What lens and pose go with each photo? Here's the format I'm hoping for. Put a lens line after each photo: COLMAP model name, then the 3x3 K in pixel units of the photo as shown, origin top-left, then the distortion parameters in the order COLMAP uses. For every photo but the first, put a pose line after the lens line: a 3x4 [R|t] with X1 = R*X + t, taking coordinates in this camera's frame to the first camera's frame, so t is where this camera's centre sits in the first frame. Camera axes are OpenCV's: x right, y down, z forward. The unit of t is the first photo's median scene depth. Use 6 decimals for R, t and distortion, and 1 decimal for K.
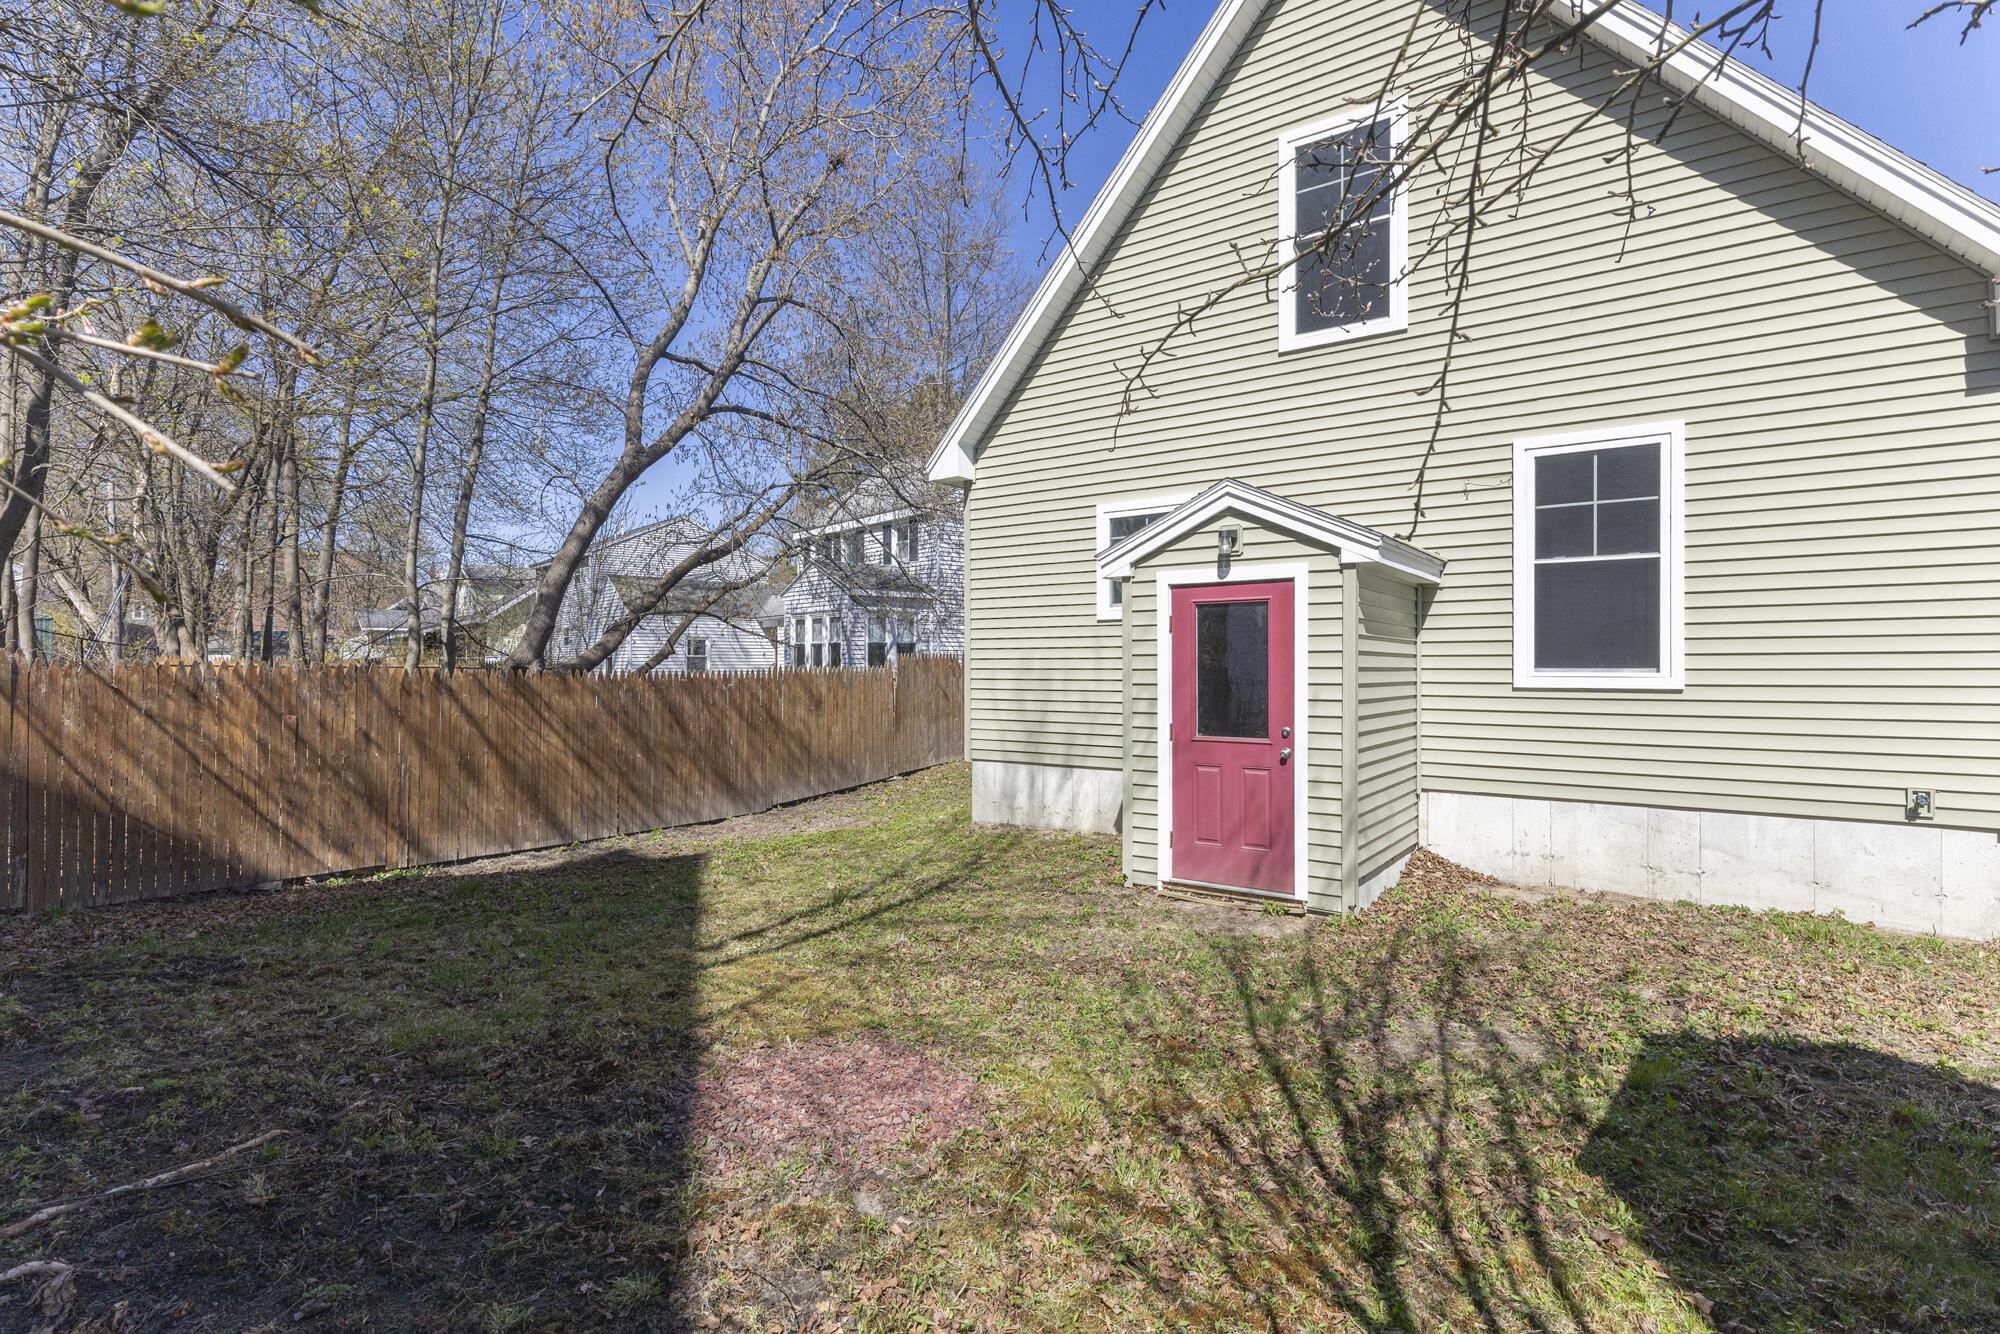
lens RADIAL K [[954.8, 0, 1000.0], [0, 954.8, 667.0], [0, 0, 1]] dist [-0.000950, -0.000205]
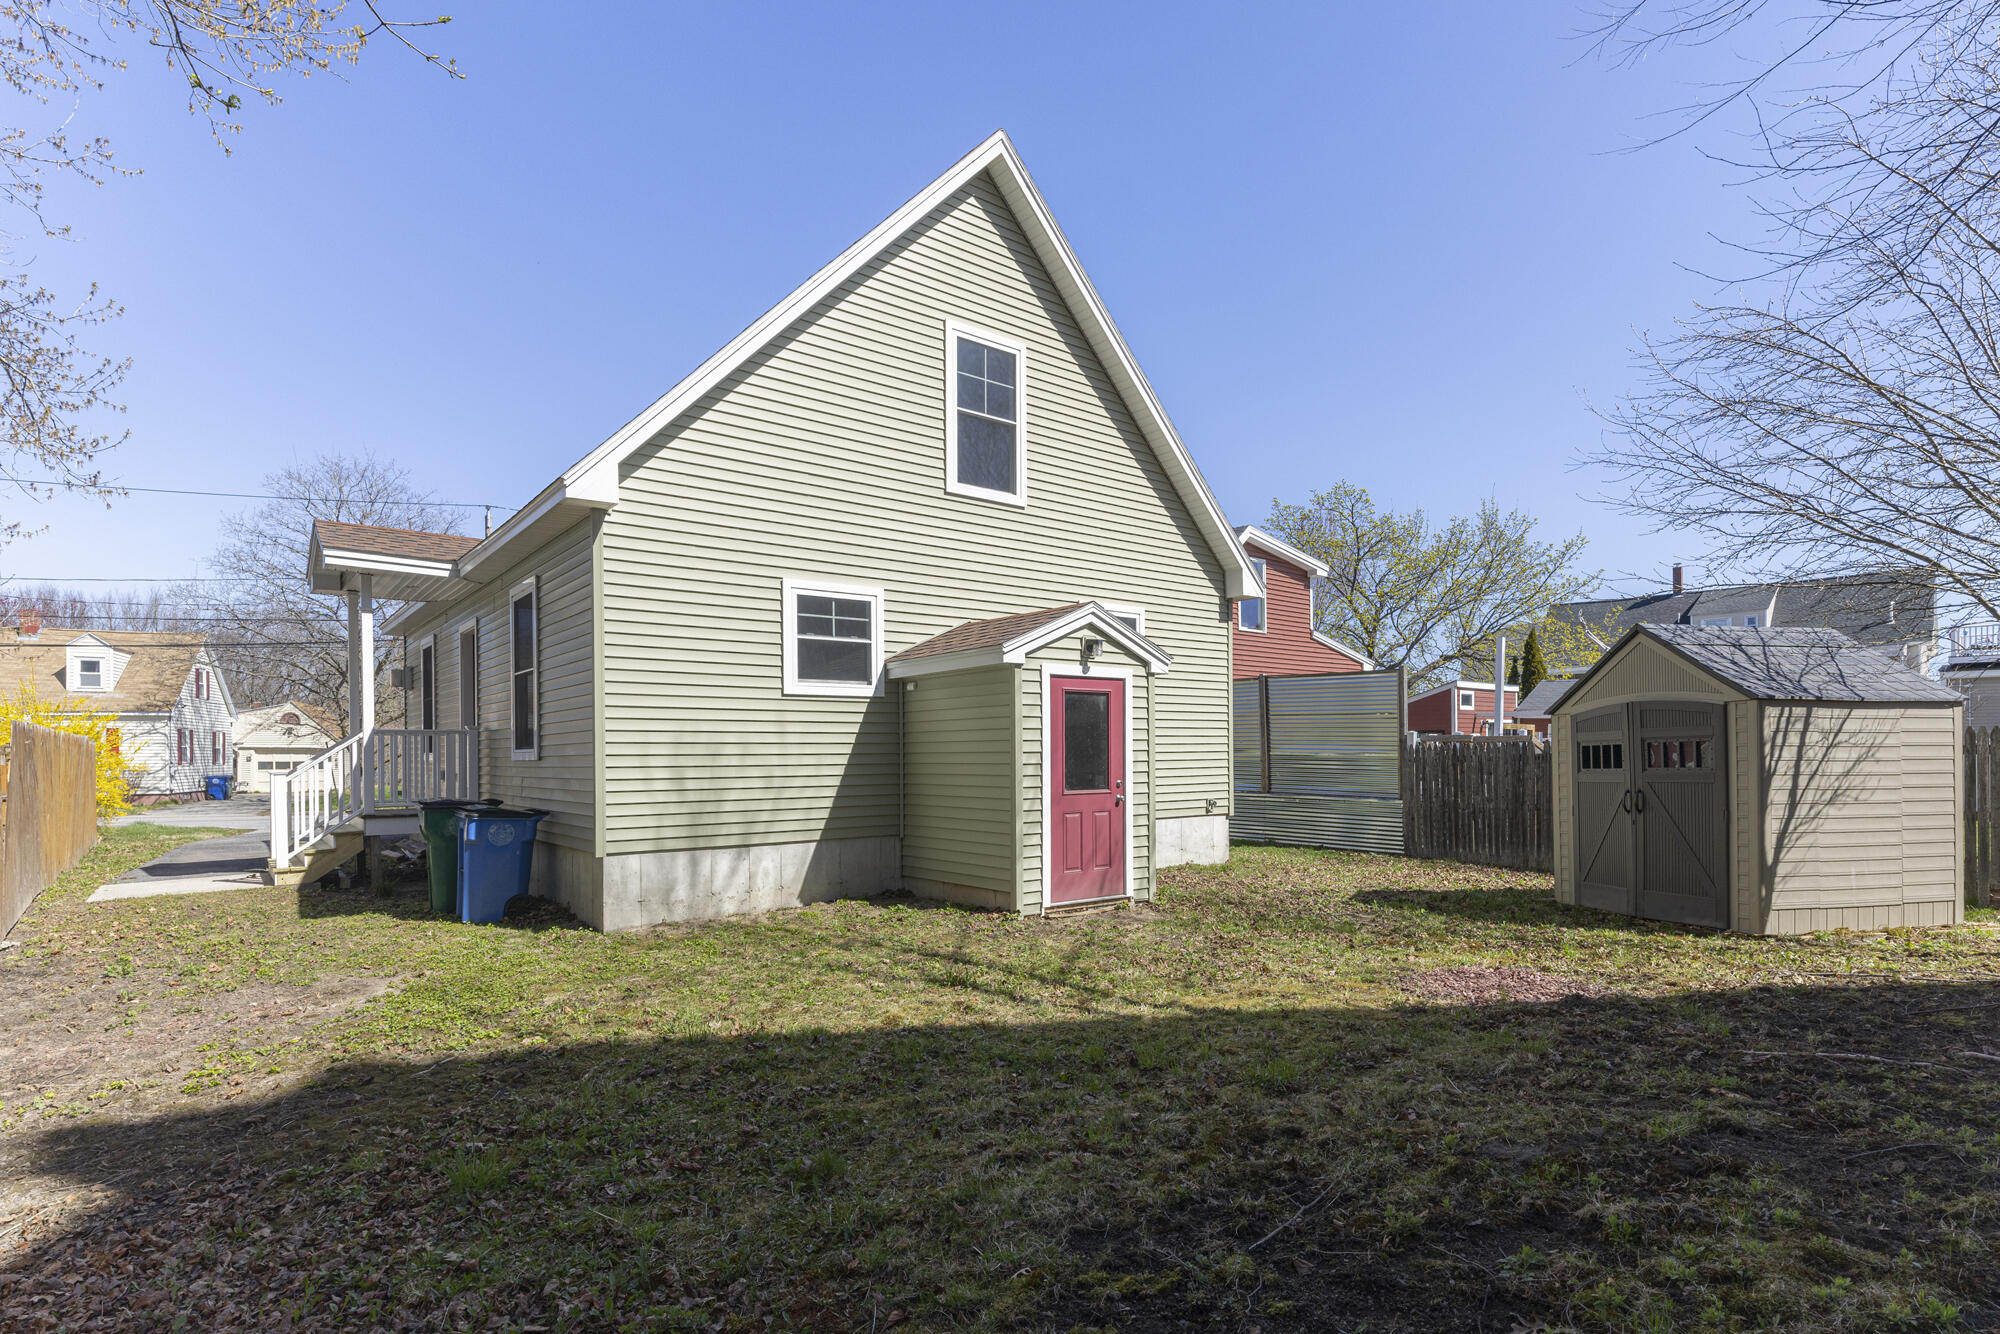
lens RADIAL K [[907.7, 0, 1006.3], [0, 907.7, 747.2], [0, 0, 1]] dist [-0.001217, -0.000128]
pose [[0.324689, 0.006779, 0.945797, -0.840589], [0.005278, 0.999946, -0.008979, 0.018926], [-0.945806, 0.007908, 0.324636, 0.561415]]
